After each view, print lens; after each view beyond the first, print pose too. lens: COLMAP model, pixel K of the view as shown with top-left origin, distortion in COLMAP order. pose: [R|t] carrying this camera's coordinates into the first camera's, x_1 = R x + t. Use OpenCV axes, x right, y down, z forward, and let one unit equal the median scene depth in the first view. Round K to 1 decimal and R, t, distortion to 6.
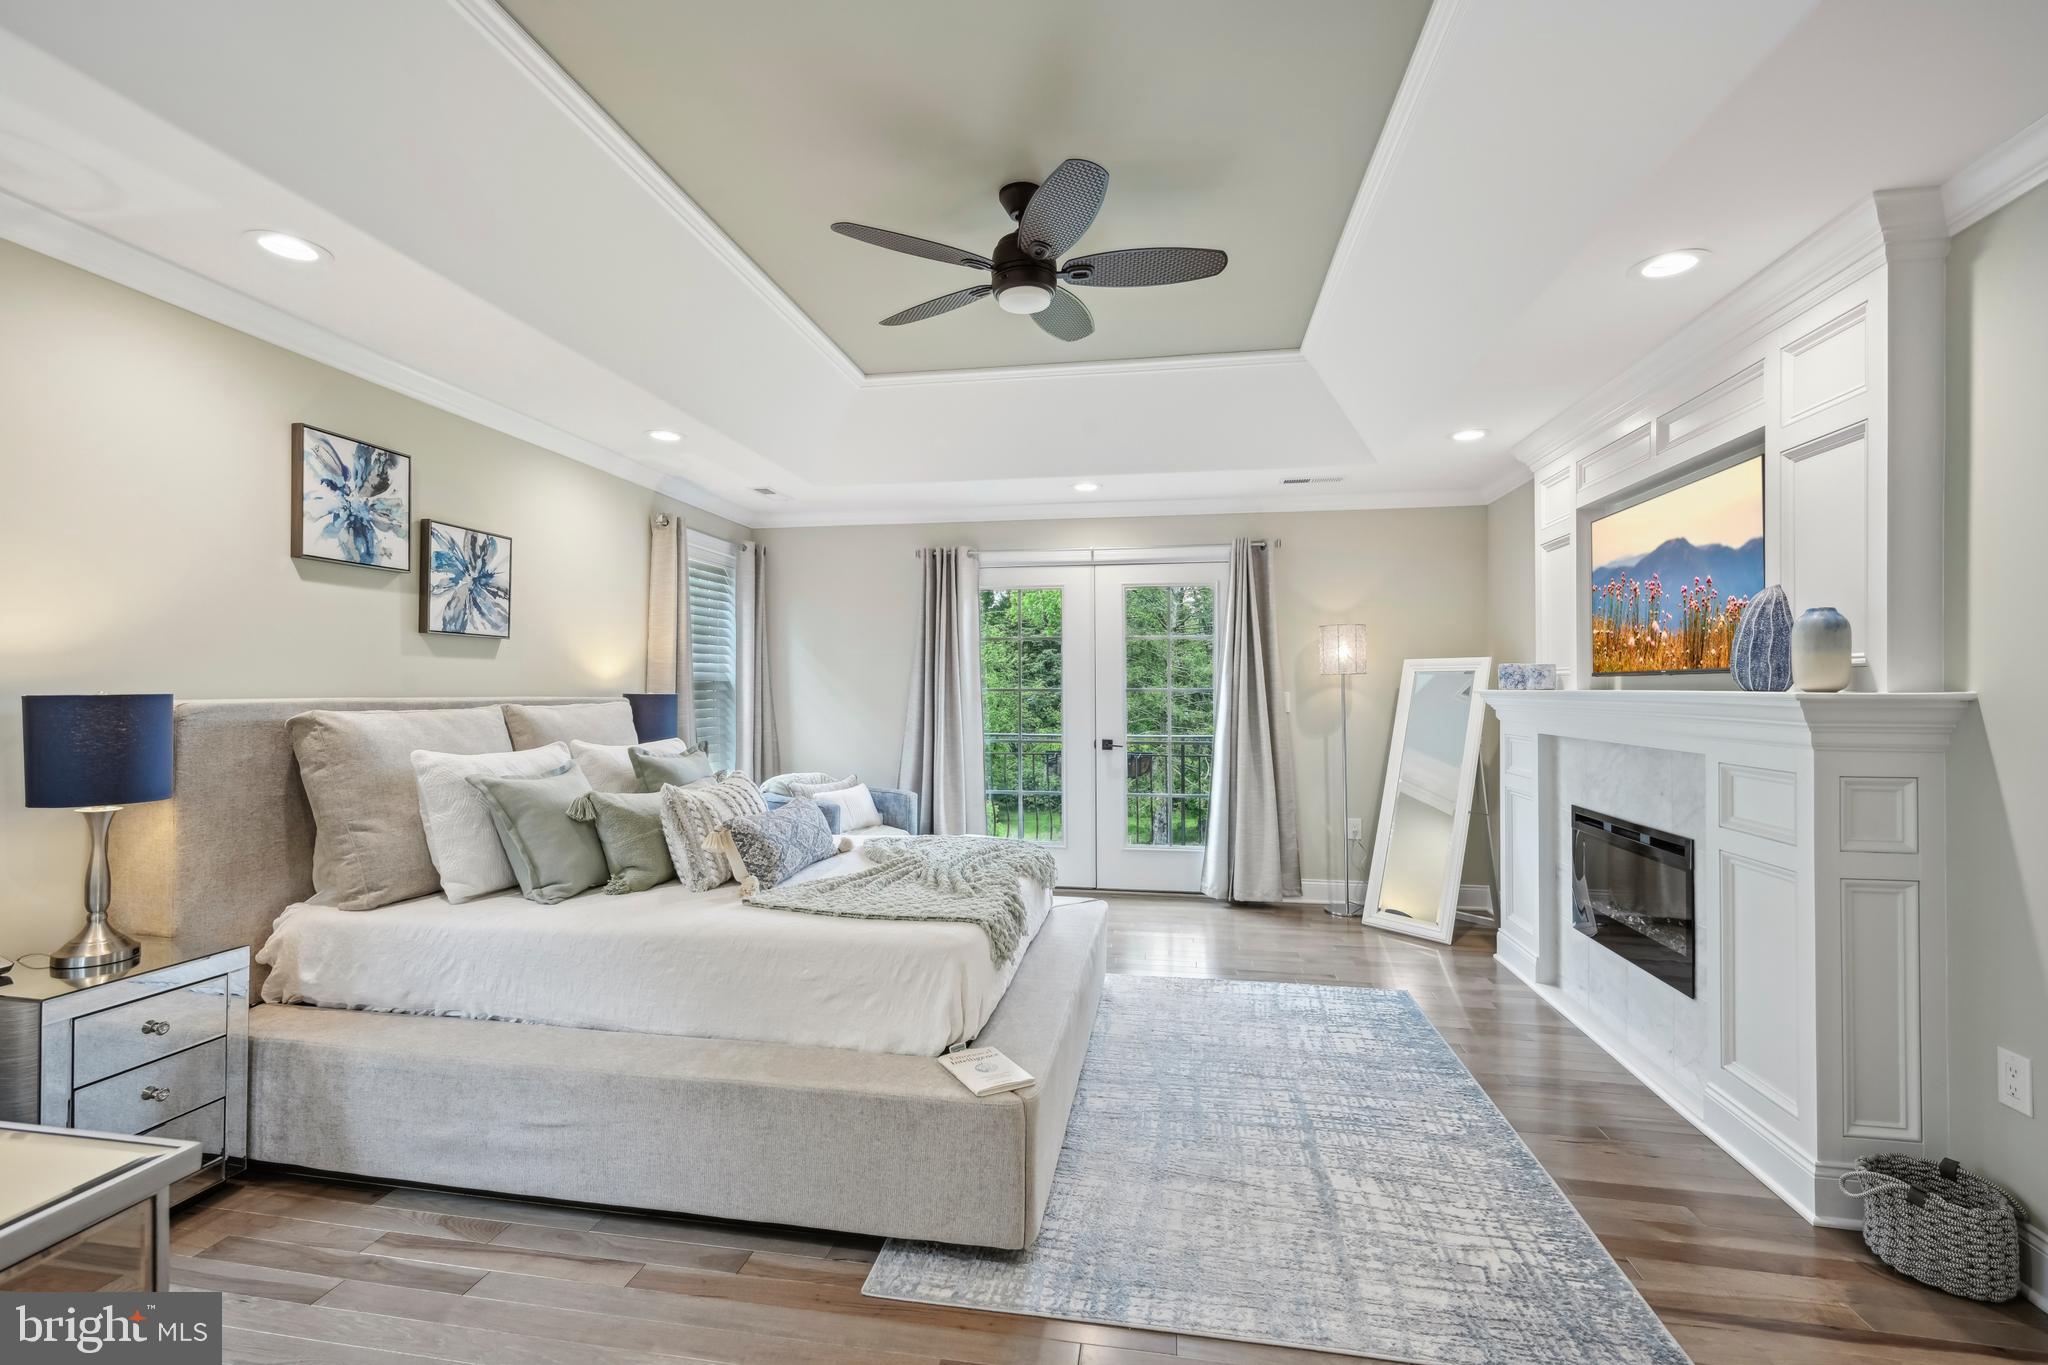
lens RADIAL K [[911.9, 0, 1024.0], [0, 911.9, 682.5], [0, 0, 1]] dist [0.001221, -0.000183]
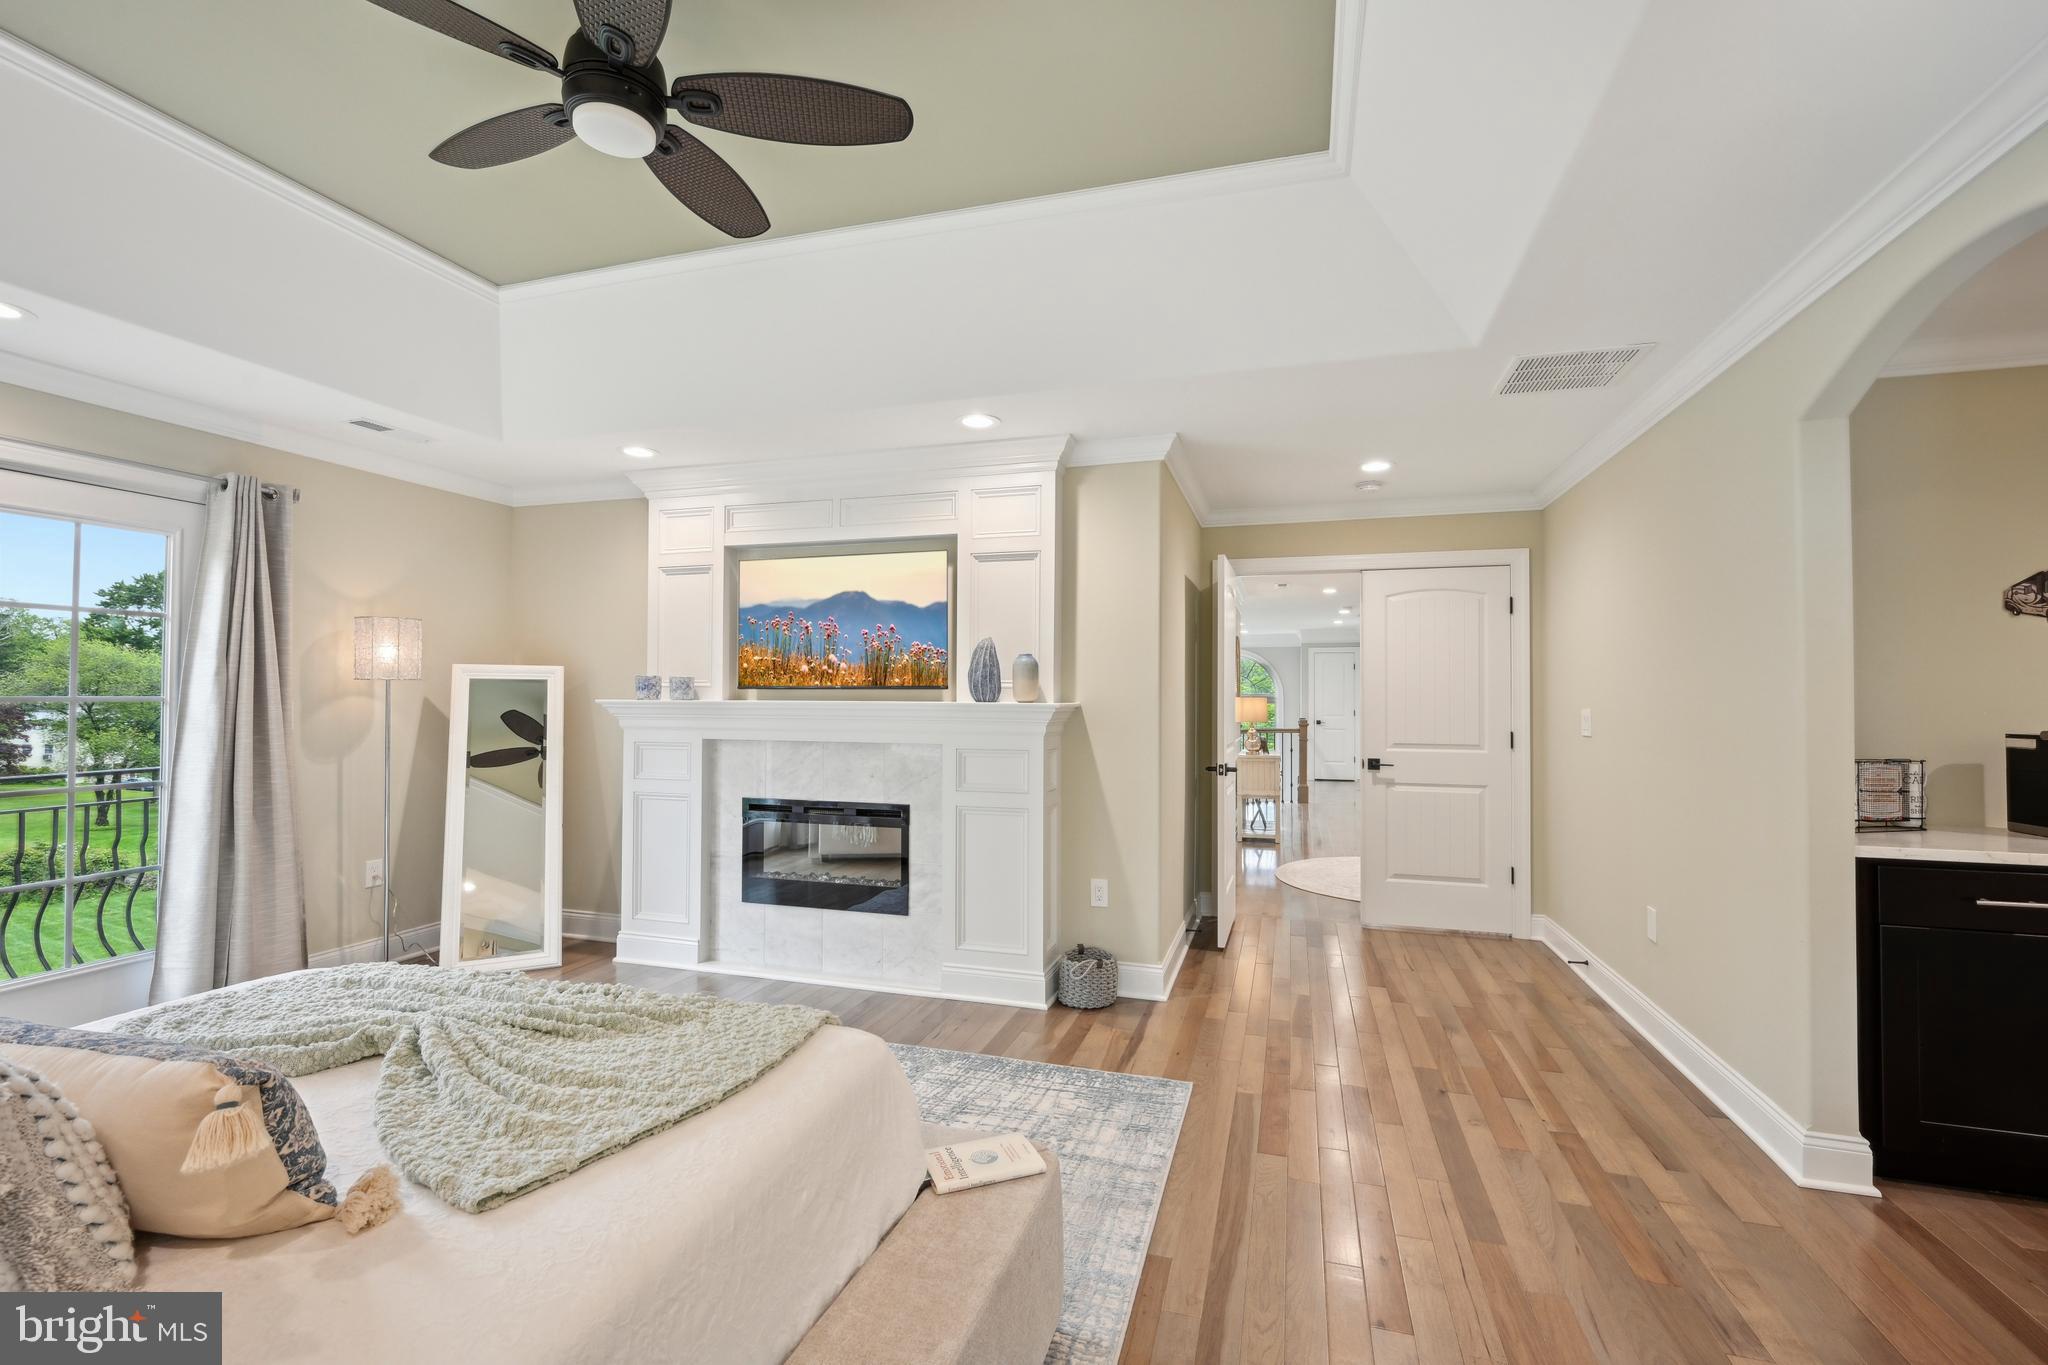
lens RADIAL K [[885.3, 0, 1019.0], [0, 885.3, 679.5], [0, 0, 1]] dist [-0.002727, -0.000291]
pose [[0.128653, 0.017979, 0.991527, -0.606182], [-0.009728, 0.999810, -0.016867, -0.004025], [-0.991642, -0.007475, 0.128803, 0.618605]]
